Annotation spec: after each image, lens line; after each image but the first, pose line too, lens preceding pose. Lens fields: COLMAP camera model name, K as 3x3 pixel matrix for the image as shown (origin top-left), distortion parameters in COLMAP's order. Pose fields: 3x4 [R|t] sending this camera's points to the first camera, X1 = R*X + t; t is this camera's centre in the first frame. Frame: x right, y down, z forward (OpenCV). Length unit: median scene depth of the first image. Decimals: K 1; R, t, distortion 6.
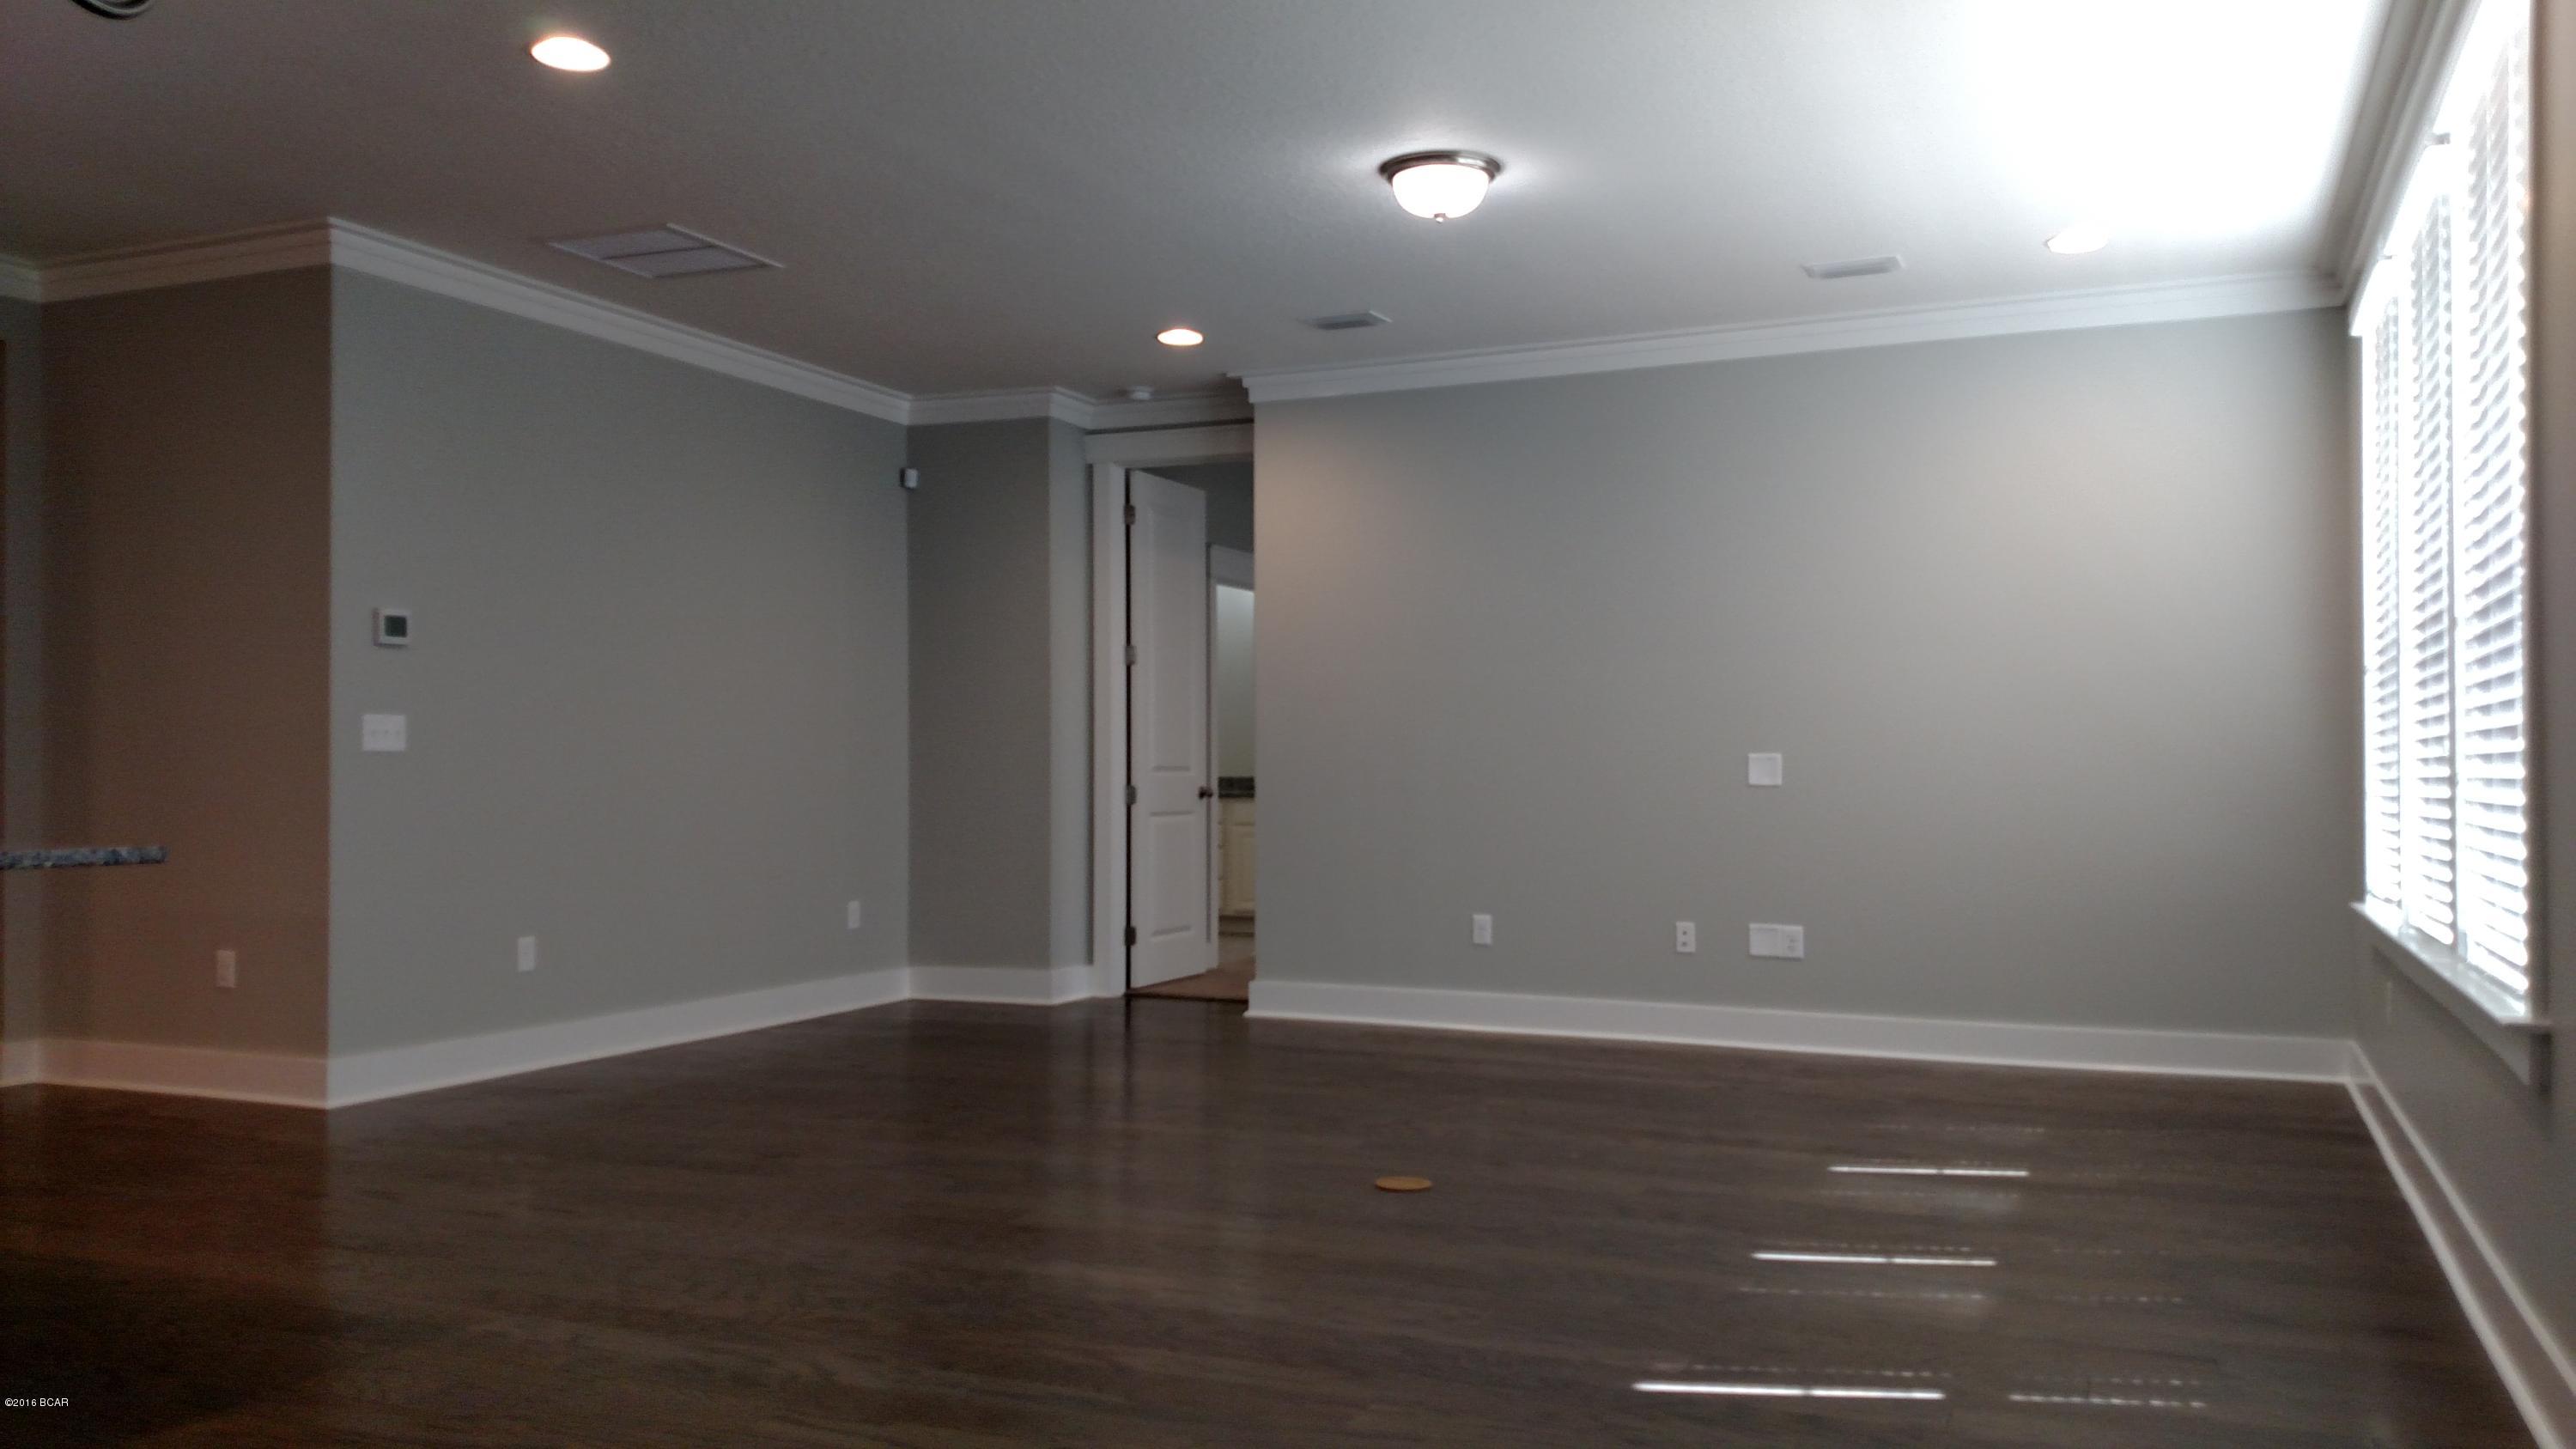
lens RADIAL K [[1984.0, 0, 1292.4], [0, 1984.0, 761.1], [0, 0, 1]] dist [0.175872, -0.330405]
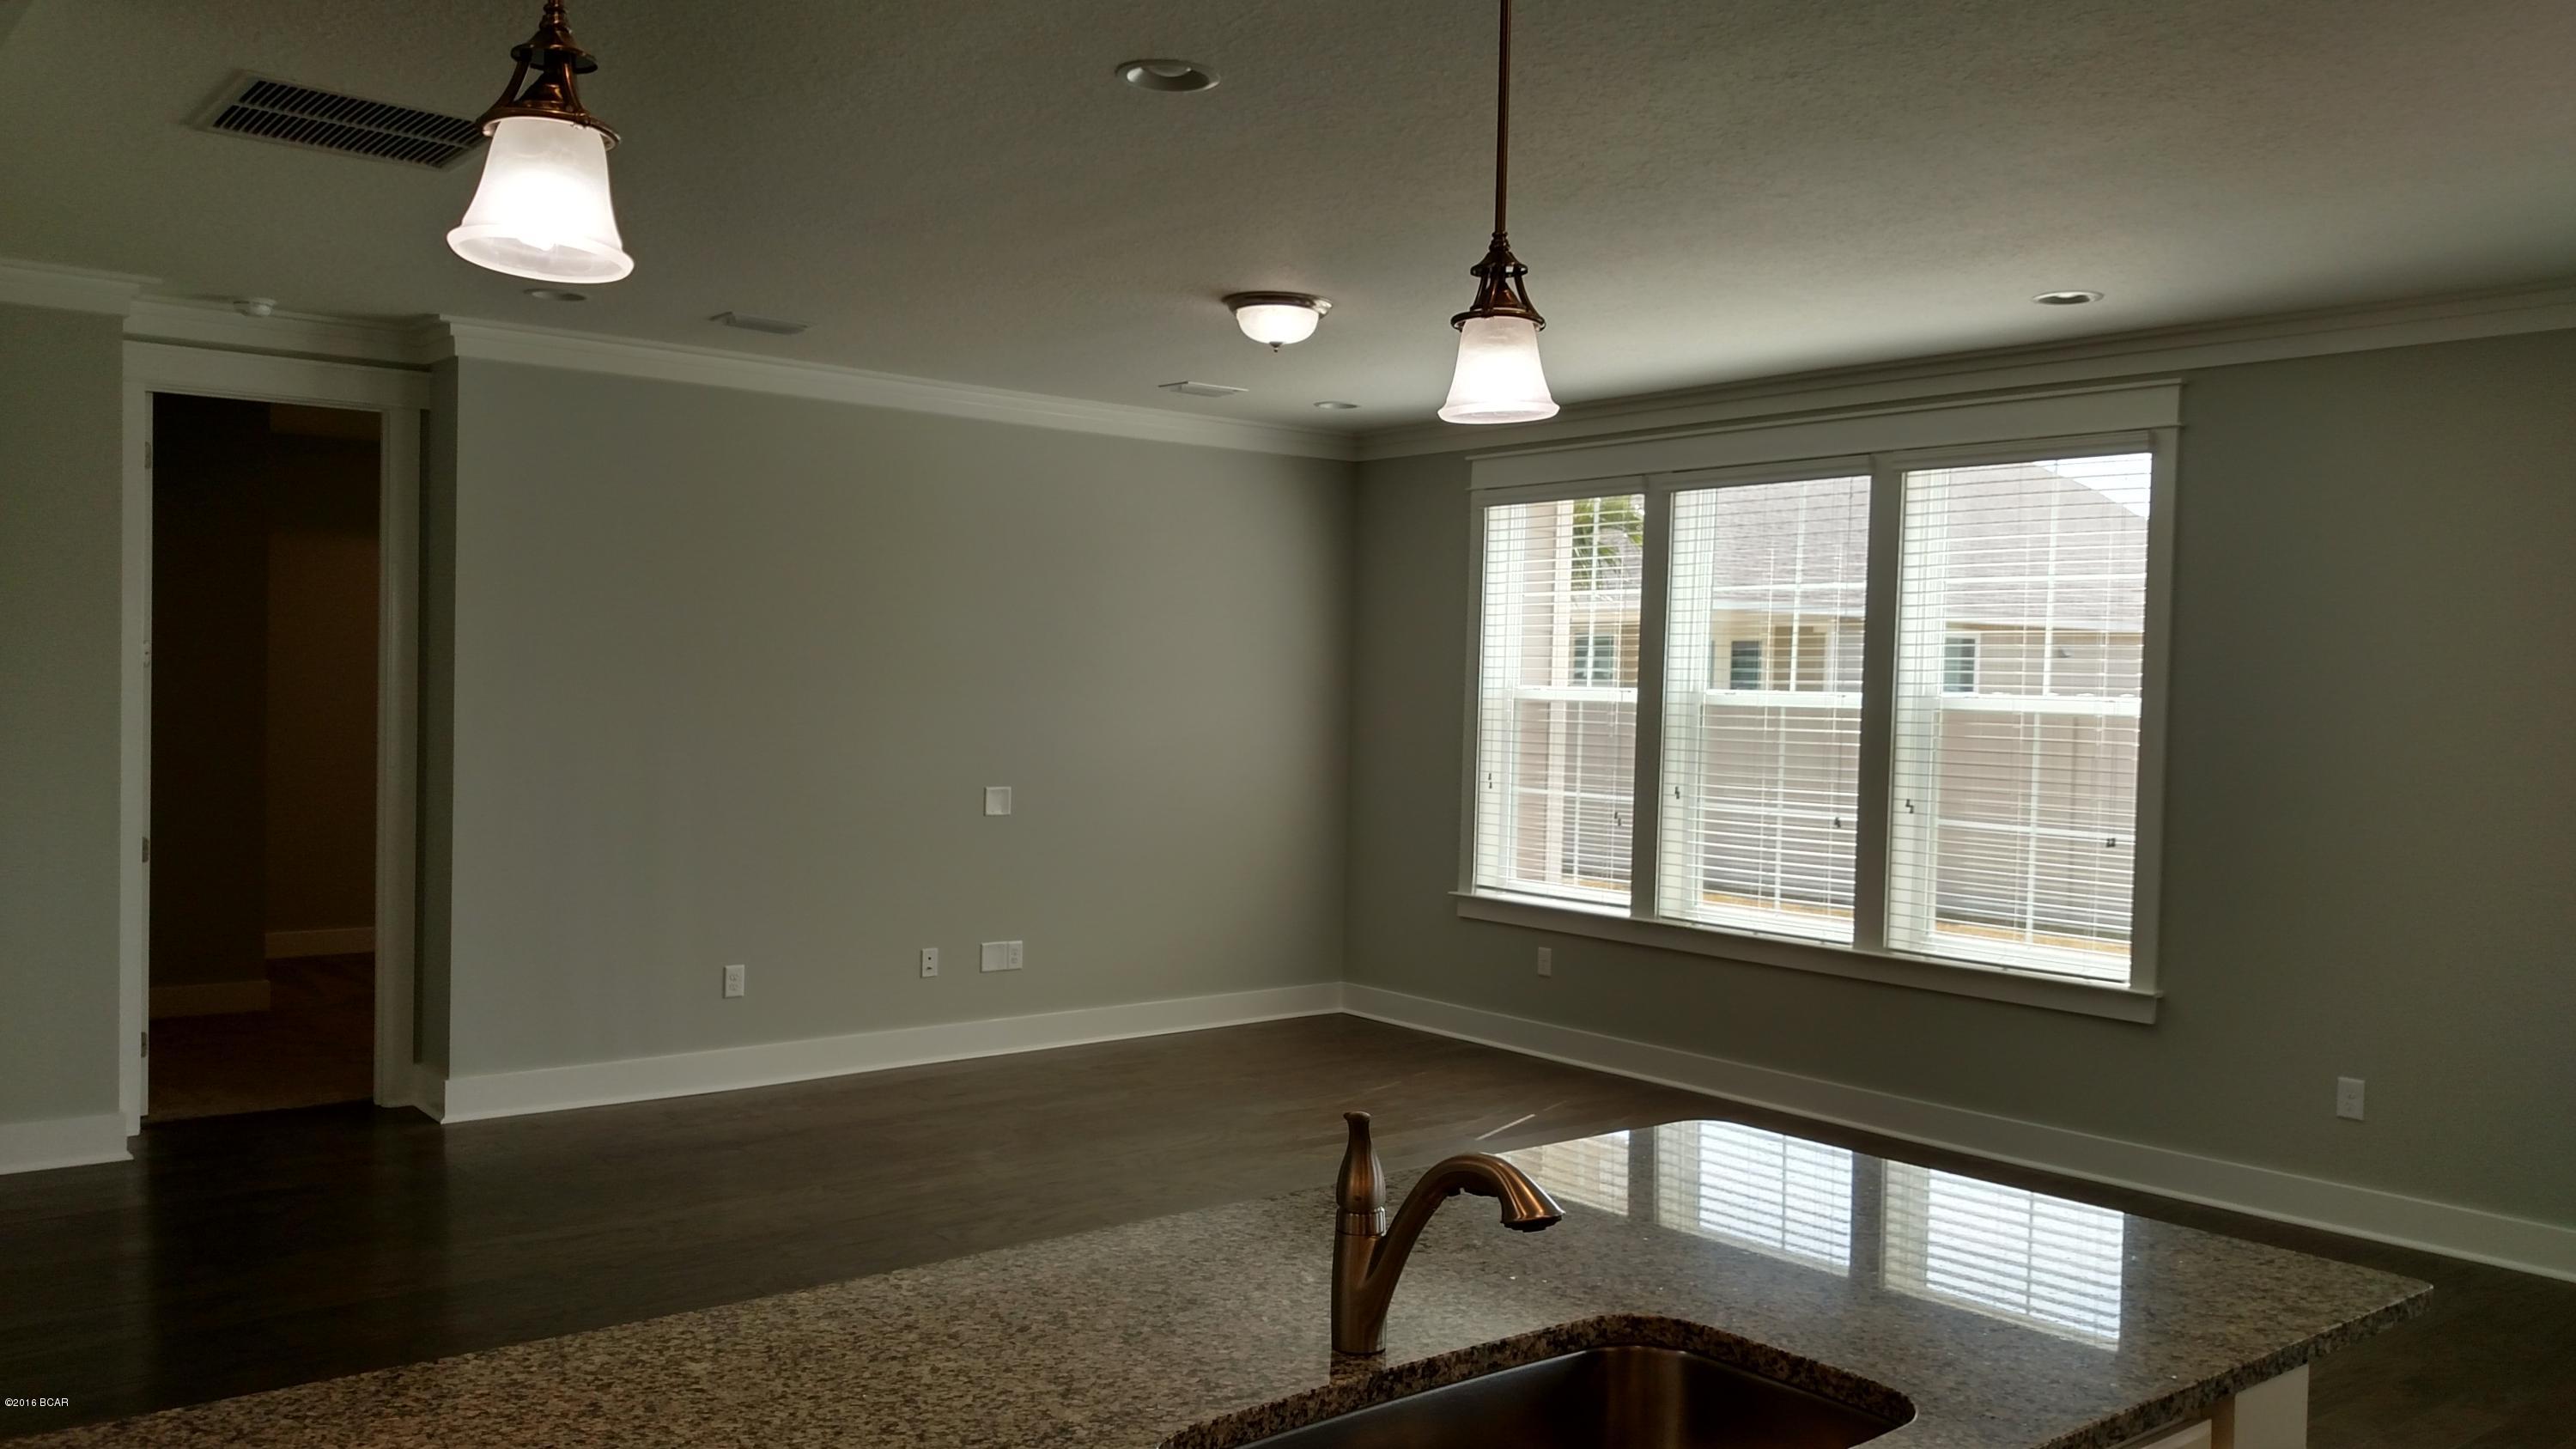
lens RADIAL K [[1984.0, 0, 1292.4], [0, 1984.0, 761.1], [0, 0, 1]] dist [0.175872, -0.330405]
pose [[0.448993, -0.037258, 0.892758, -0.658728], [-0.038713, 0.997381, 0.061094, -0.090064], [-0.892696, -0.061992, 0.446374, 0.370983]]
